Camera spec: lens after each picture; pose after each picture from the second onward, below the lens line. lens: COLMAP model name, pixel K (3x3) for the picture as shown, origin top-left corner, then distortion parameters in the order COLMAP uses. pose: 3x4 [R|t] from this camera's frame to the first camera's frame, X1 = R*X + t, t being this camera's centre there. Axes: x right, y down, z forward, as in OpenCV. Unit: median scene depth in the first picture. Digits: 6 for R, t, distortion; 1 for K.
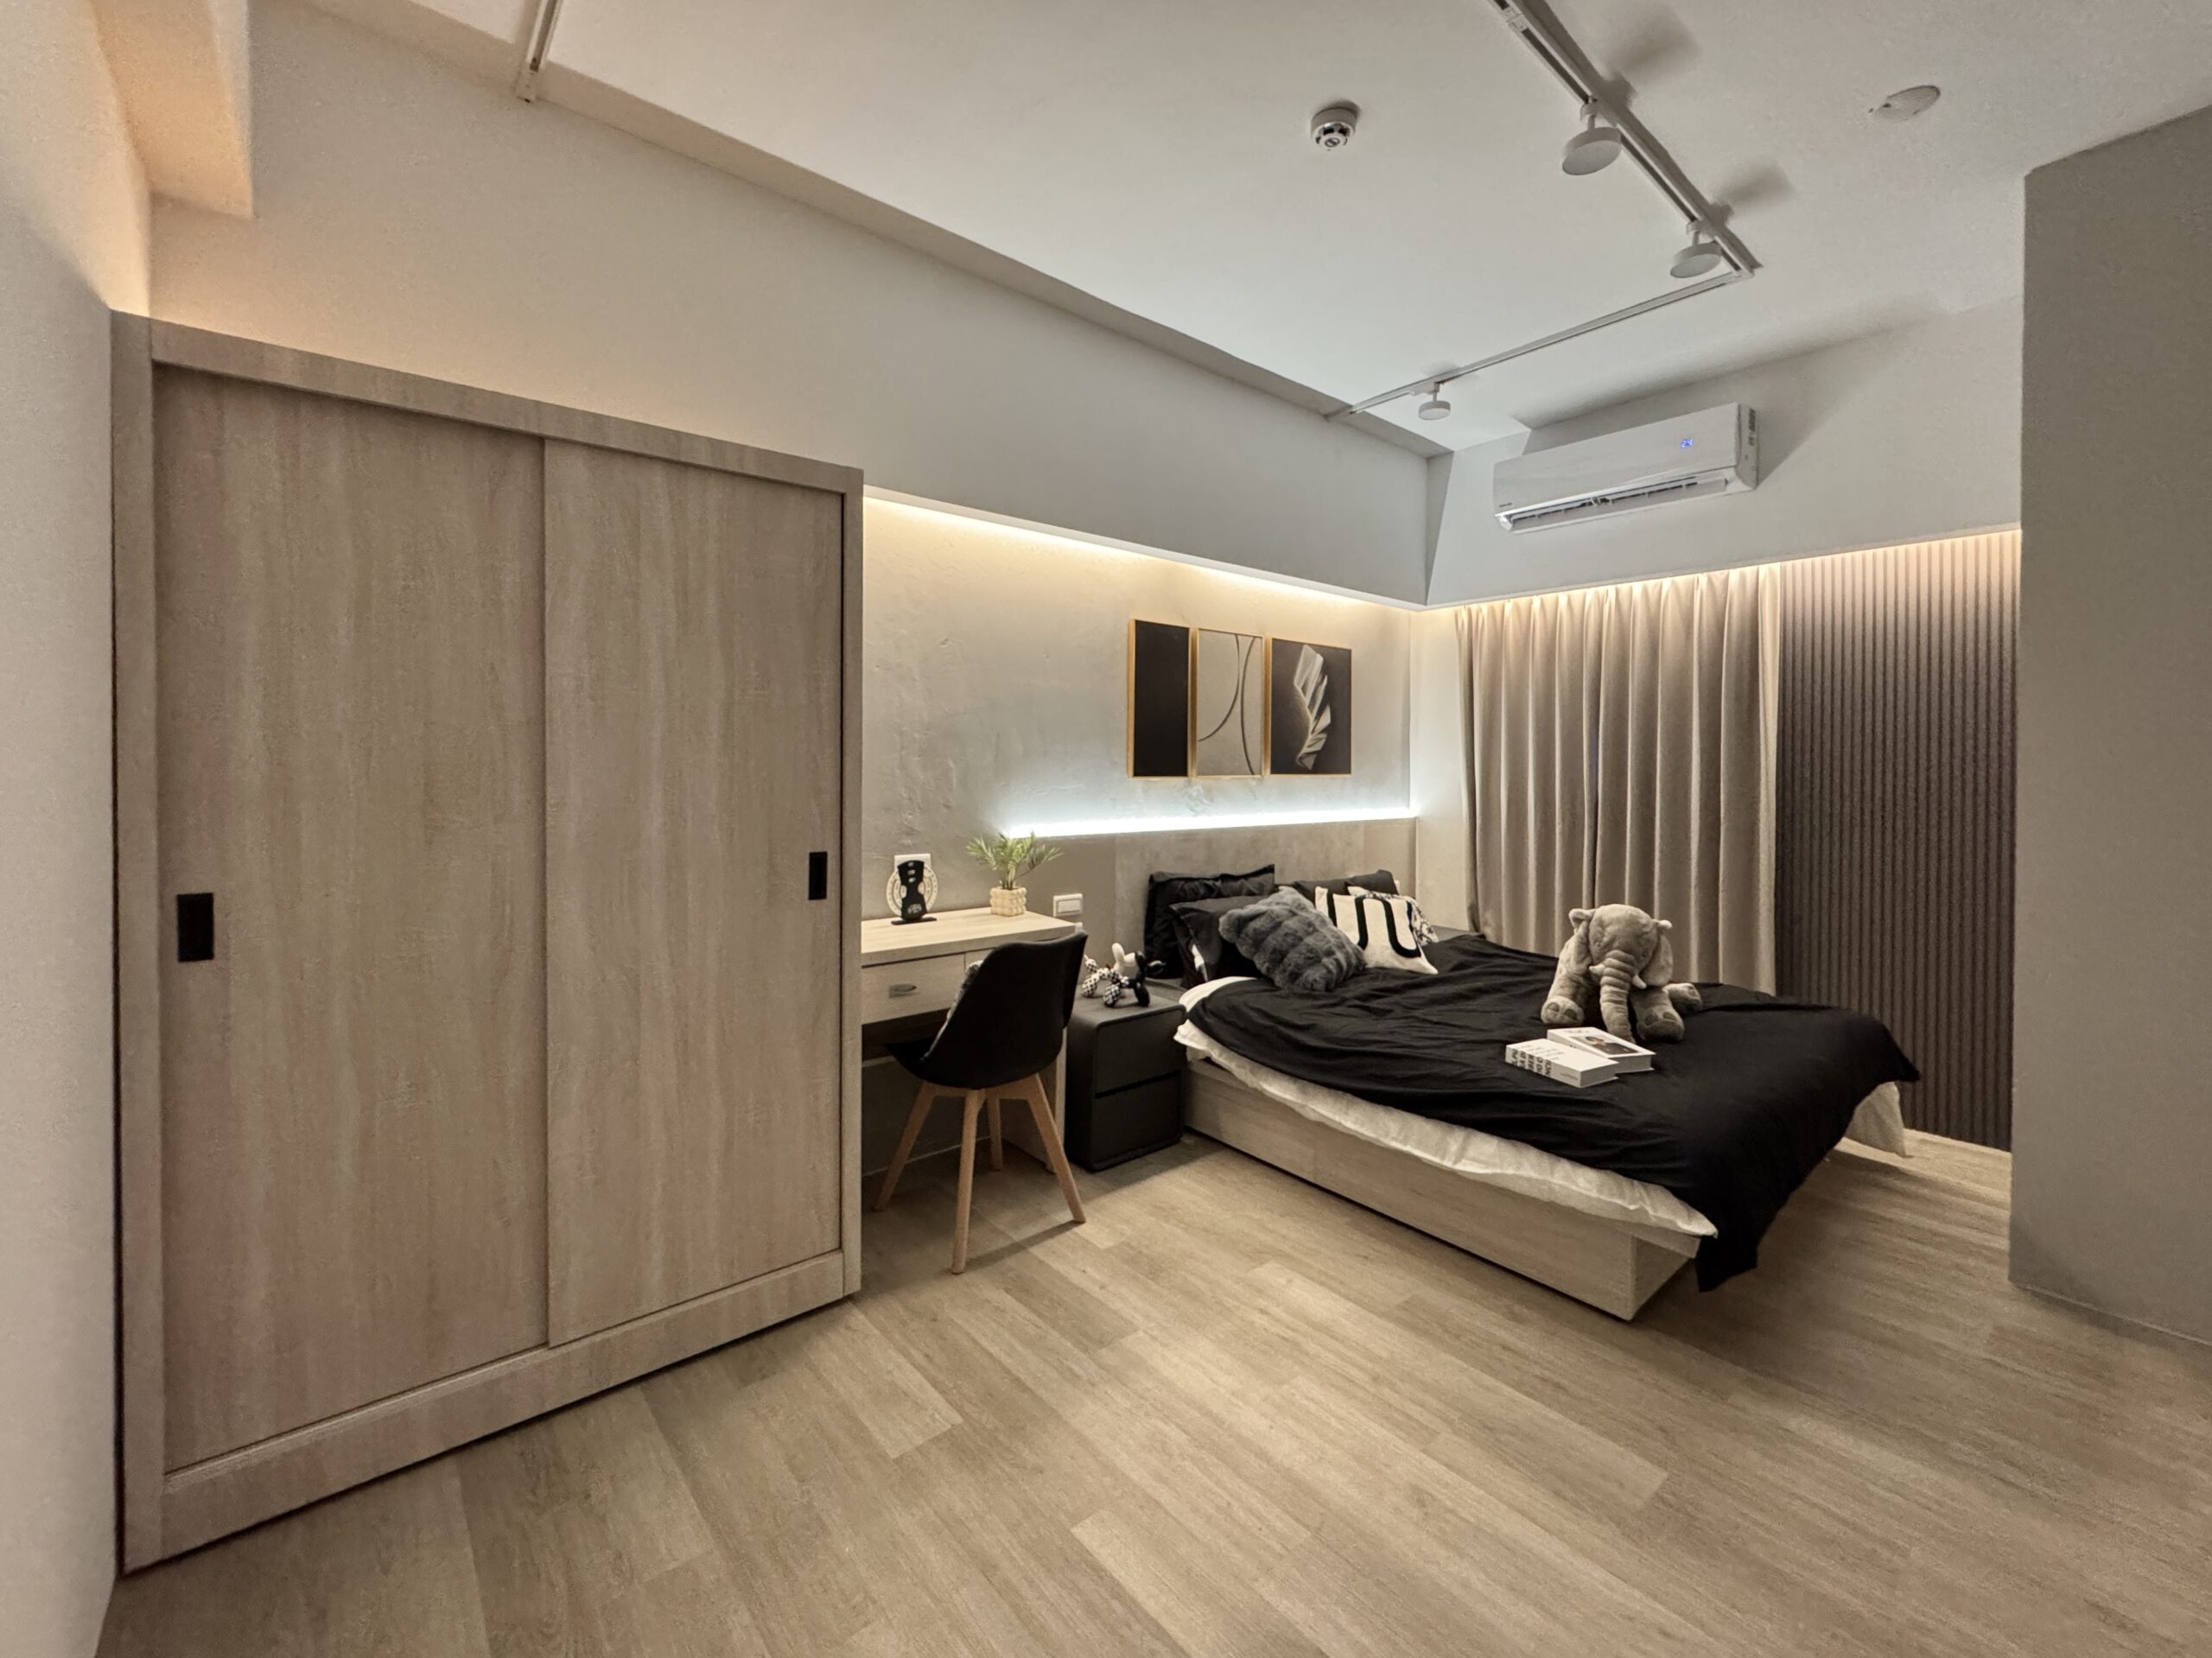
lens RADIAL K [[904.2, 0, 1127.1], [0, 904.2, 779.5], [0, 0, 1]] dist [-0.001160, -0.000048]
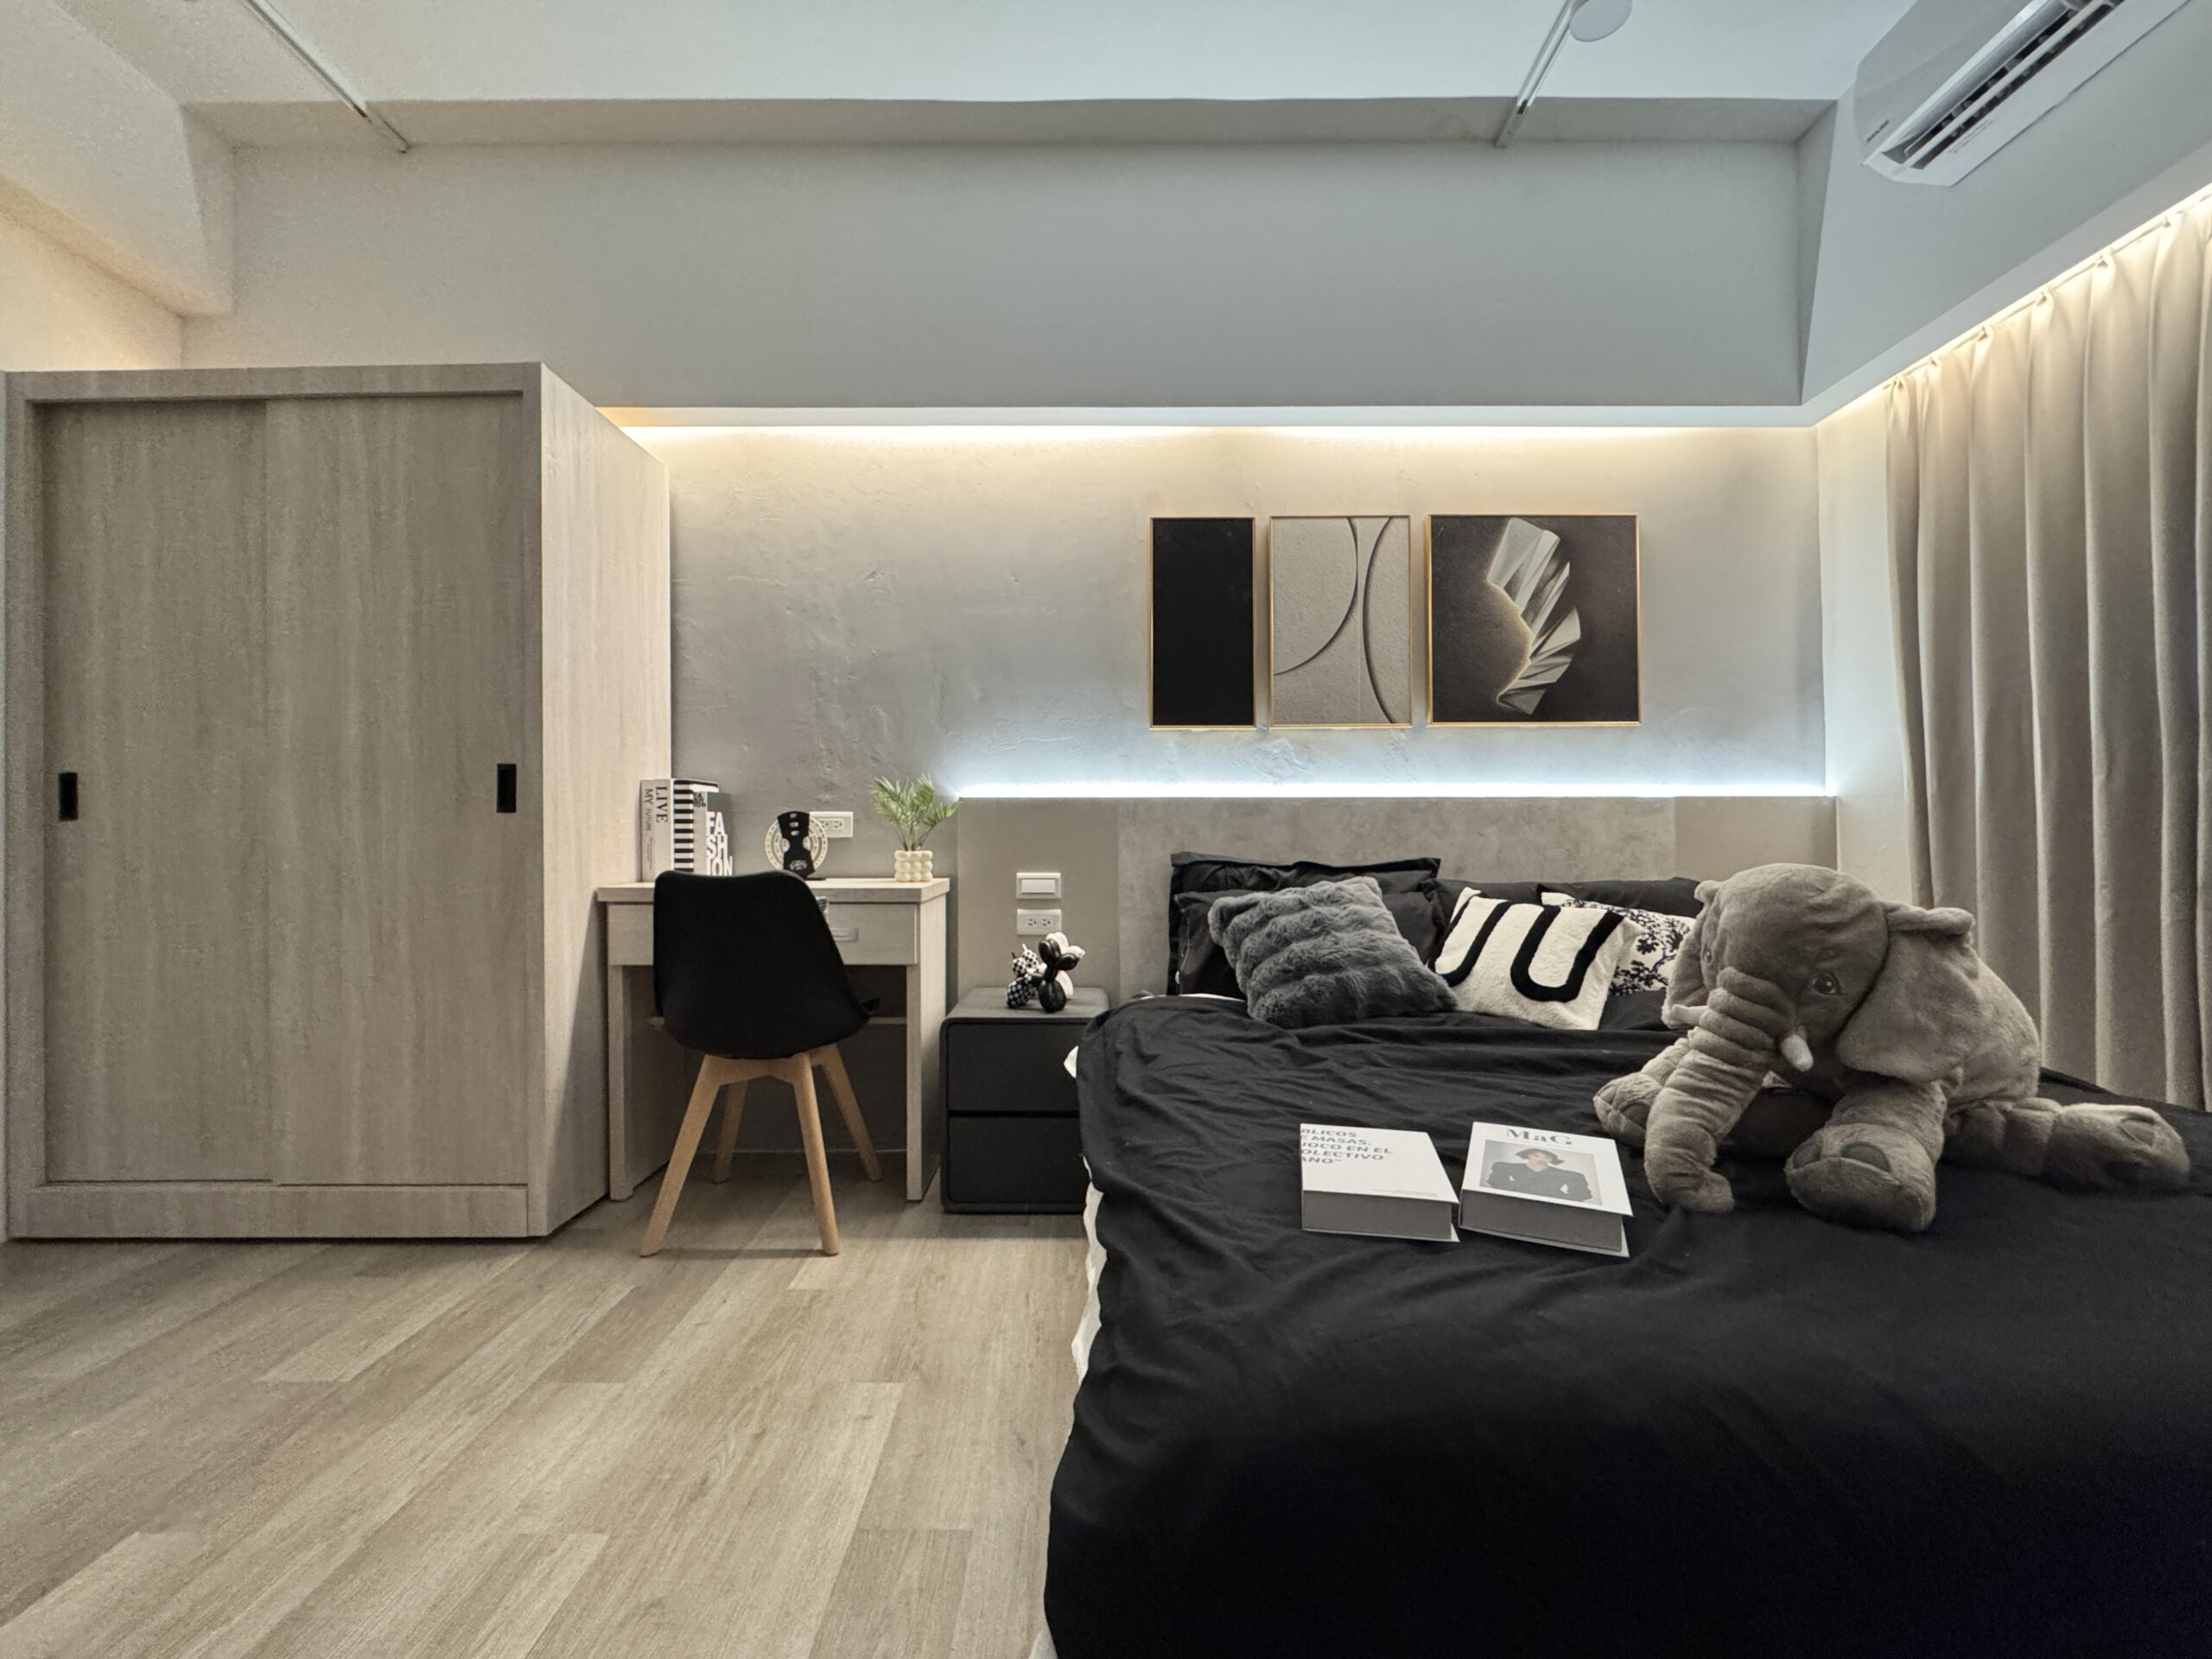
lens RADIAL K [[904.2, 0, 1107.8], [0, 904.2, 839.1], [0, 0, 1]] dist [-0.001160, -0.000048]
pose [[0.764392, -0.016729, -0.644534, 0.576621], [0.000725, 0.999685, -0.025088, 0.137841], [0.644751, 0.018709, 0.764164, 0.500990]]
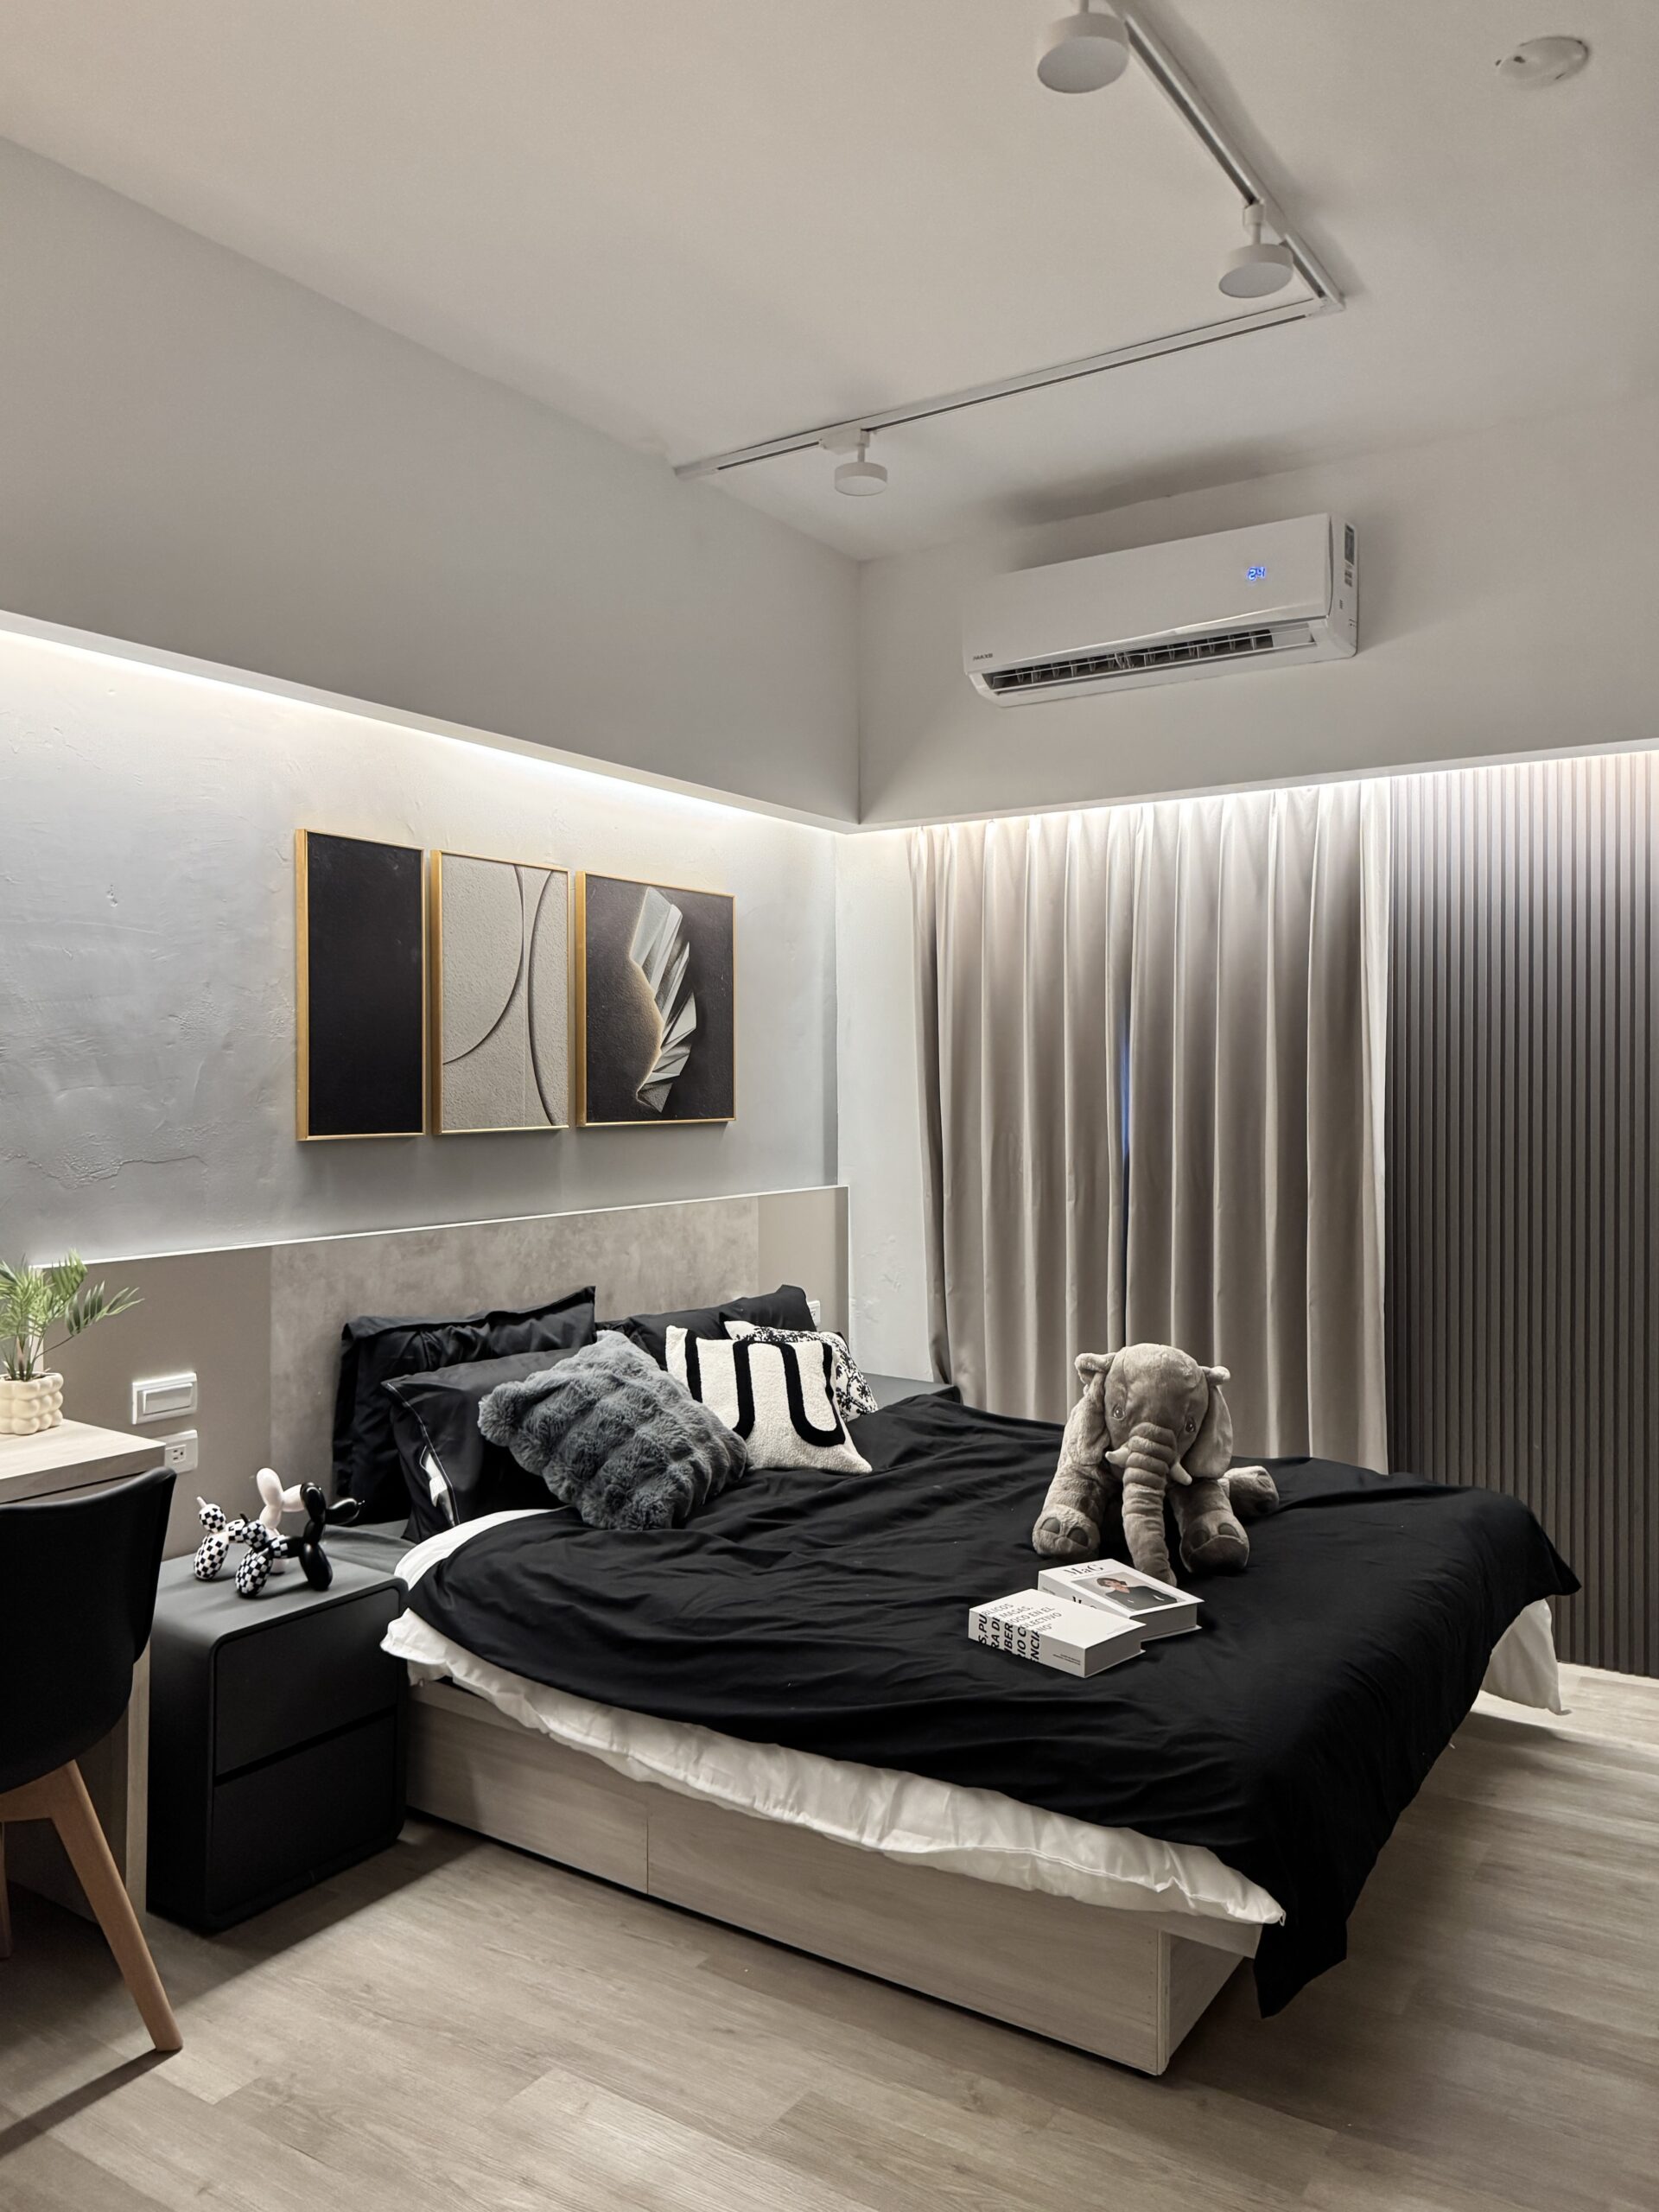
lens RADIAL K [[1587.0, 0, 842.1], [0, 1587.0, 1115.9], [0, 0, 1]] dist [0.060131, -0.065005]
pose [[0.960010, -0.012268, 0.279696, 0.055601], [0.009651, 0.999896, 0.010730, -0.026729], [-0.279799, -0.007602, 0.960029, 0.047238]]
